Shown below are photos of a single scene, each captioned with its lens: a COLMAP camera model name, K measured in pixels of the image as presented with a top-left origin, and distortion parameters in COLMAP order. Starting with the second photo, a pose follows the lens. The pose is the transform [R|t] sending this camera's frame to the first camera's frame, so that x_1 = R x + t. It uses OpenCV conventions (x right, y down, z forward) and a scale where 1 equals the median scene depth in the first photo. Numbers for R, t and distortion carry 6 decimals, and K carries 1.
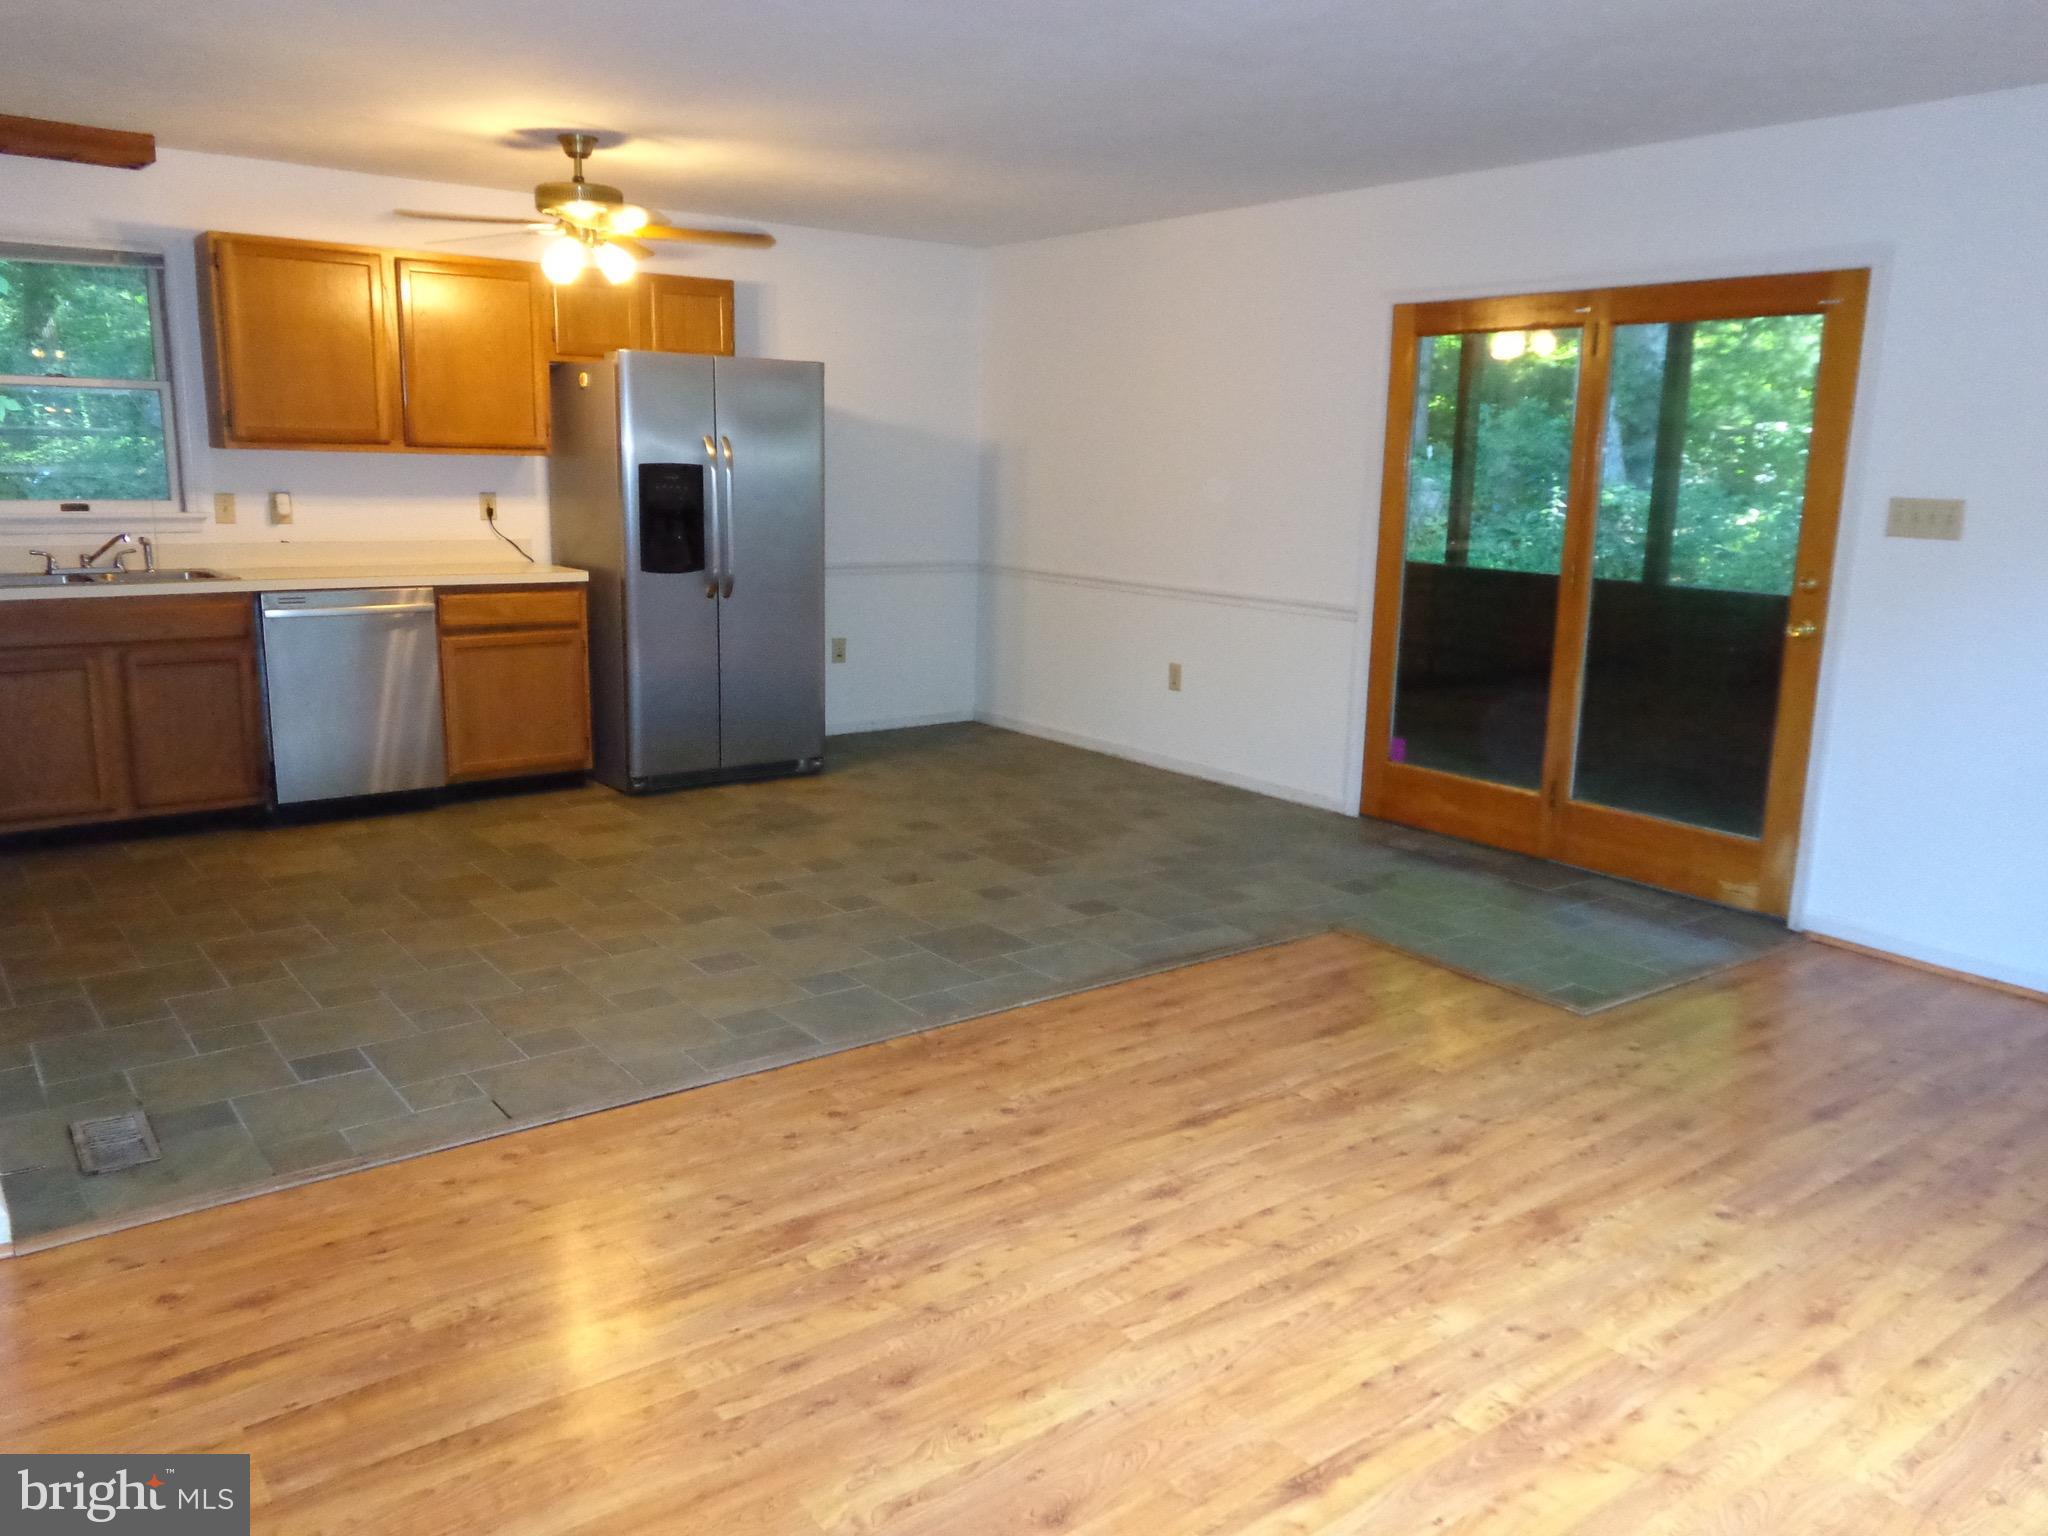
lens RADIAL K [[1554.5, 0, 1026.4], [0, 1554.5, 773.6], [0, 0, 1]] dist [0.000546, 0.008907]
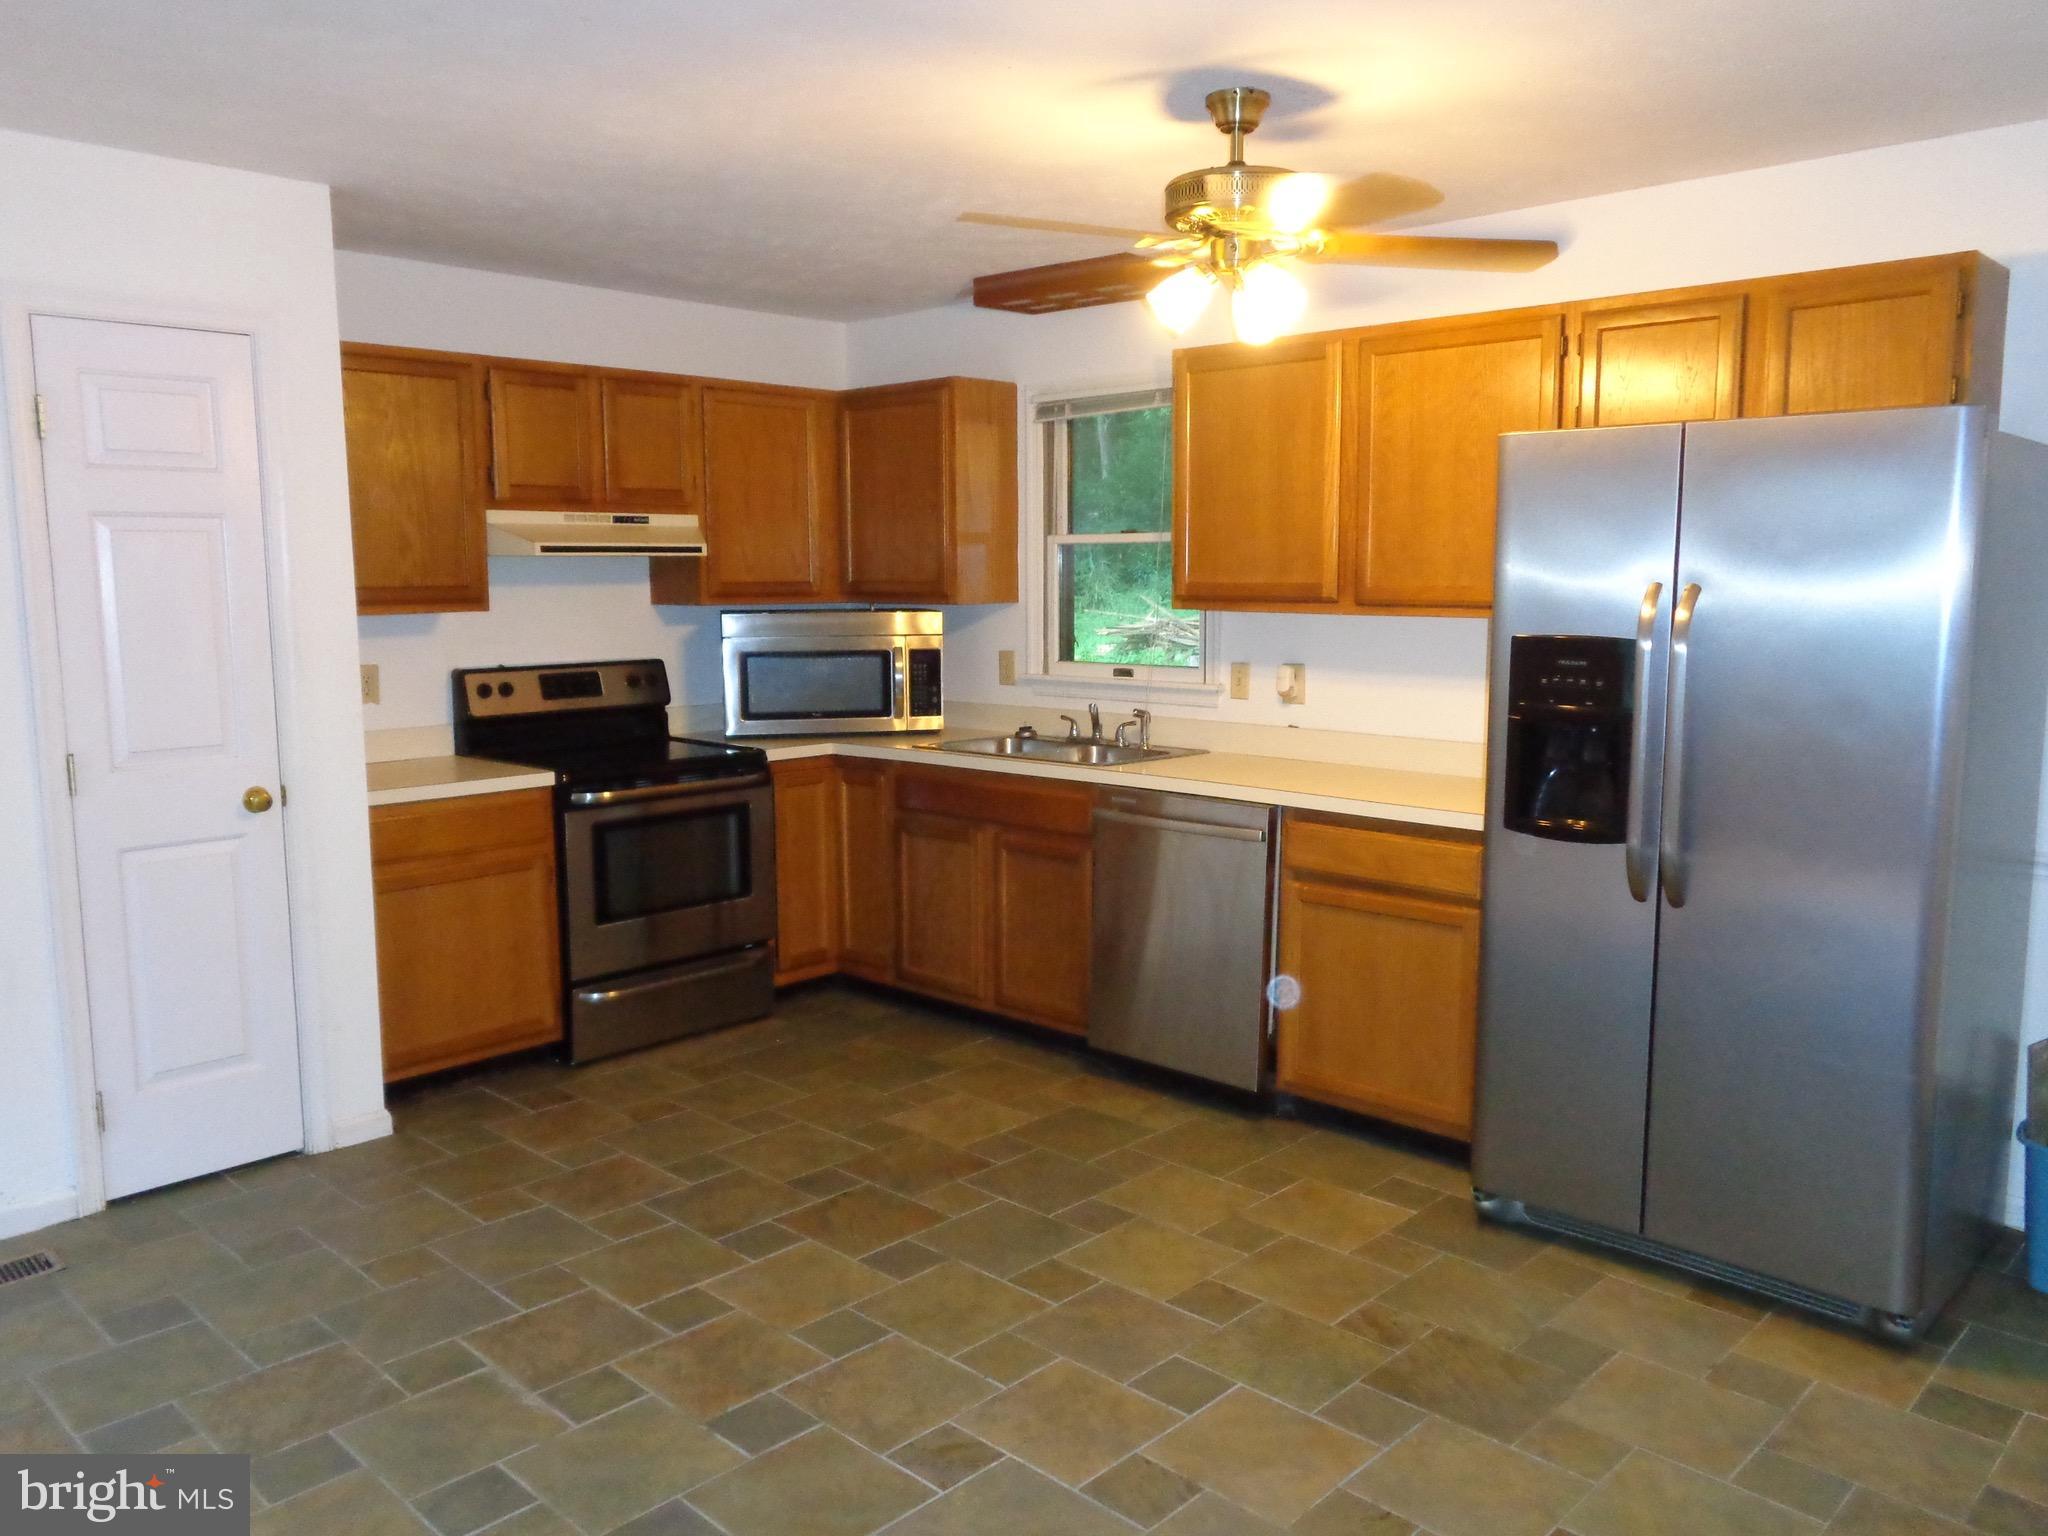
lens RADIAL K [[1554.5, 0, 1026.4], [0, 1554.5, 773.6], [0, 0, 1]] dist [0.000546, 0.008907]
pose [[0.158171, 0.106368, -0.981666, 0.489606], [-0.192750, 0.978381, 0.074955, -0.292178], [0.968416, 0.177361, 0.175254, 1.364280]]
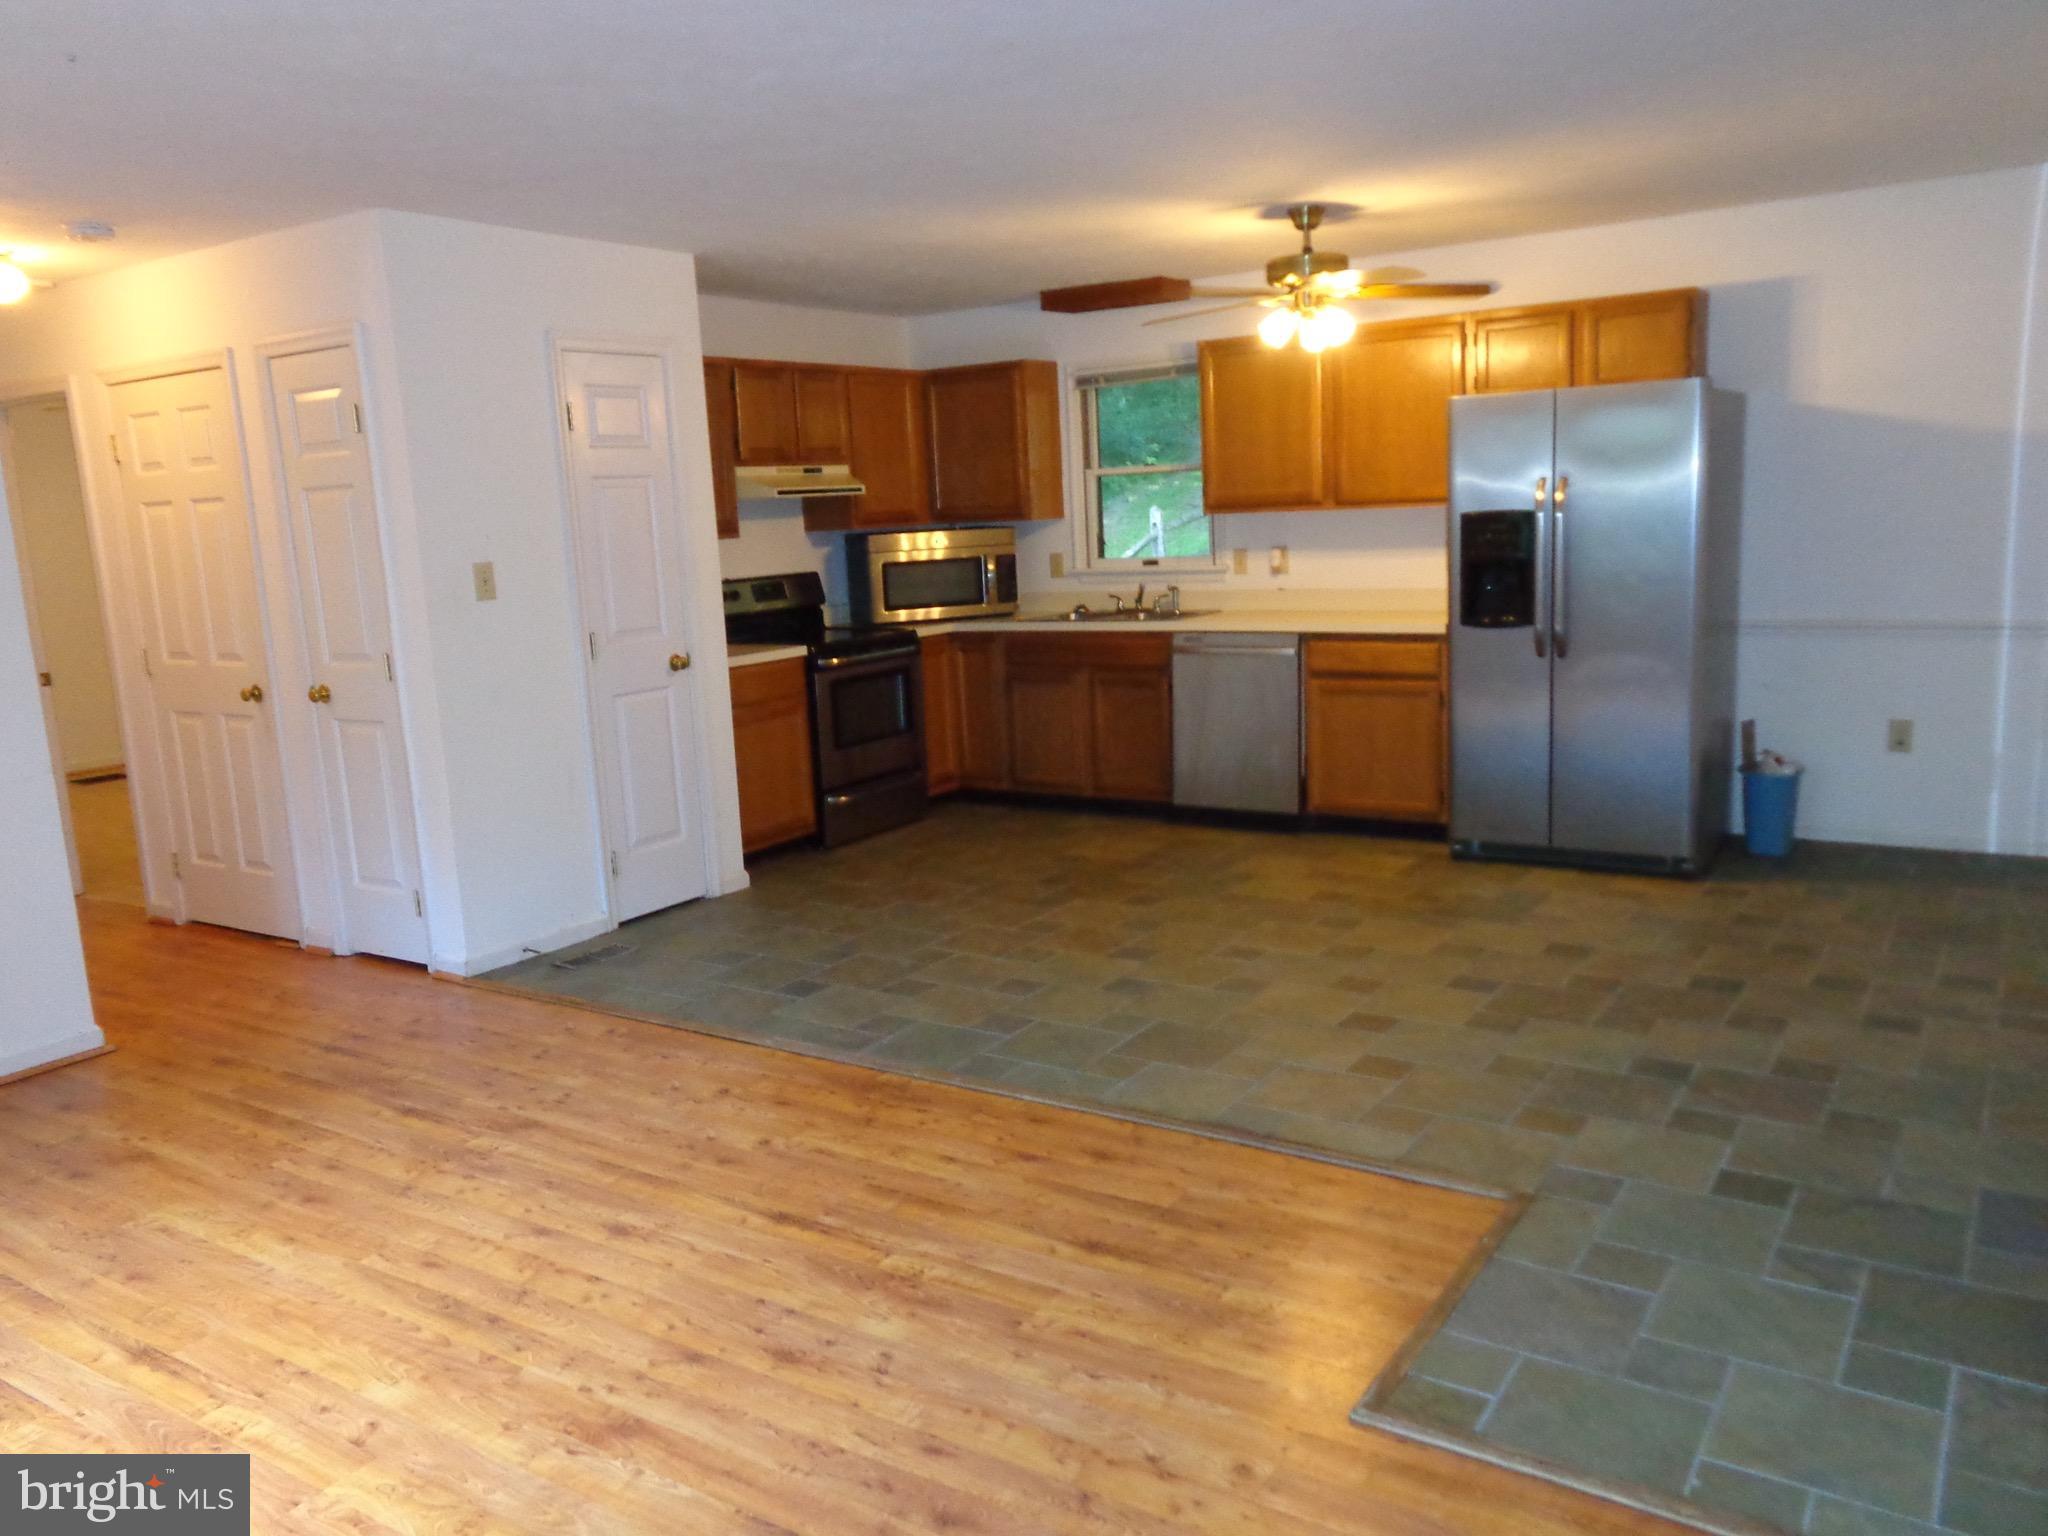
lens RADIAL K [[1554.5, 0, 1026.4], [0, 1554.5, 773.6], [0, 0, 1]] dist [0.000546, 0.008907]
pose [[0.326032, 0.126879, -0.936806, 1.061743], [-0.137264, 0.986805, 0.085880, -0.158992], [0.935341, 0.100590, 0.339145, 0.805078]]
